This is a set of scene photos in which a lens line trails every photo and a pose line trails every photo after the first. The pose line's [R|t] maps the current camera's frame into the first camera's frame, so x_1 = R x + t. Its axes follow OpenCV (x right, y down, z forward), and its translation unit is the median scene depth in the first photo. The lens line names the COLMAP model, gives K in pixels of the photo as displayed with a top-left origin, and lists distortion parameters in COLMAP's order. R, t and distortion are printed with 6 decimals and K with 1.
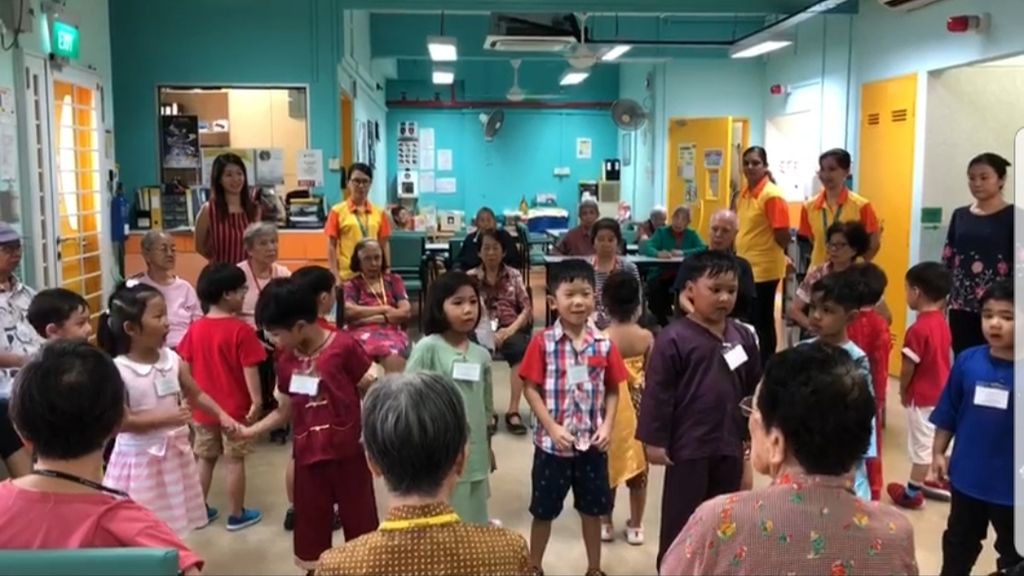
lens RADIAL K [[893.5, 0, 515.4], [0, 893.5, 284.6], [0, 0, 1]] dist [0.064830, -0.128383]
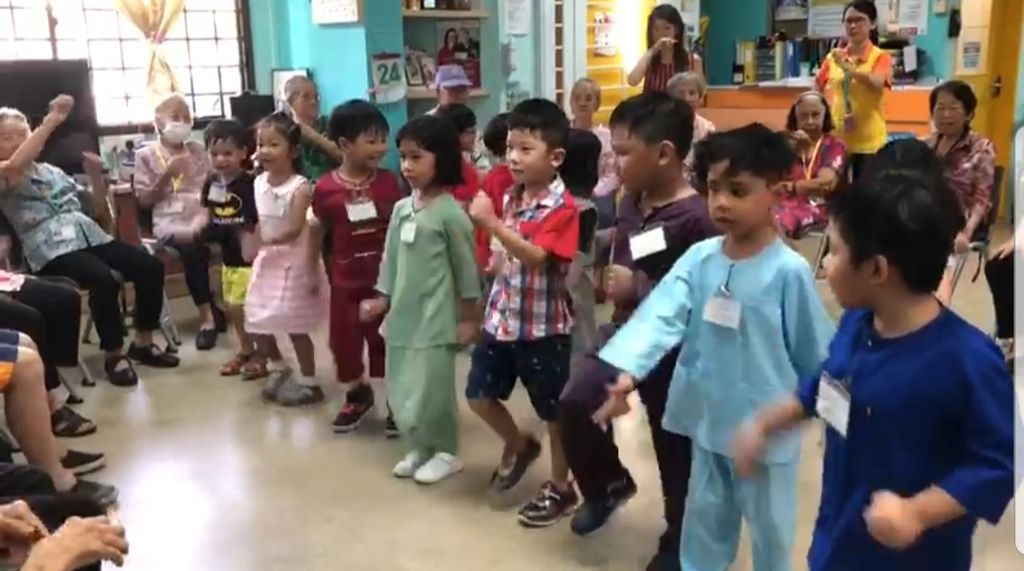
lens RADIAL K [[896.9, 0, 512.0], [0, 896.9, 285.5], [0, 0, 1]] dist [0.061475, -0.114859]
pose [[0.613302, 0.185297, -0.767806, 0.243331], [-0.072772, 0.981214, 0.178672, -0.002356], [0.786489, -0.053705, 0.615265, 0.164090]]
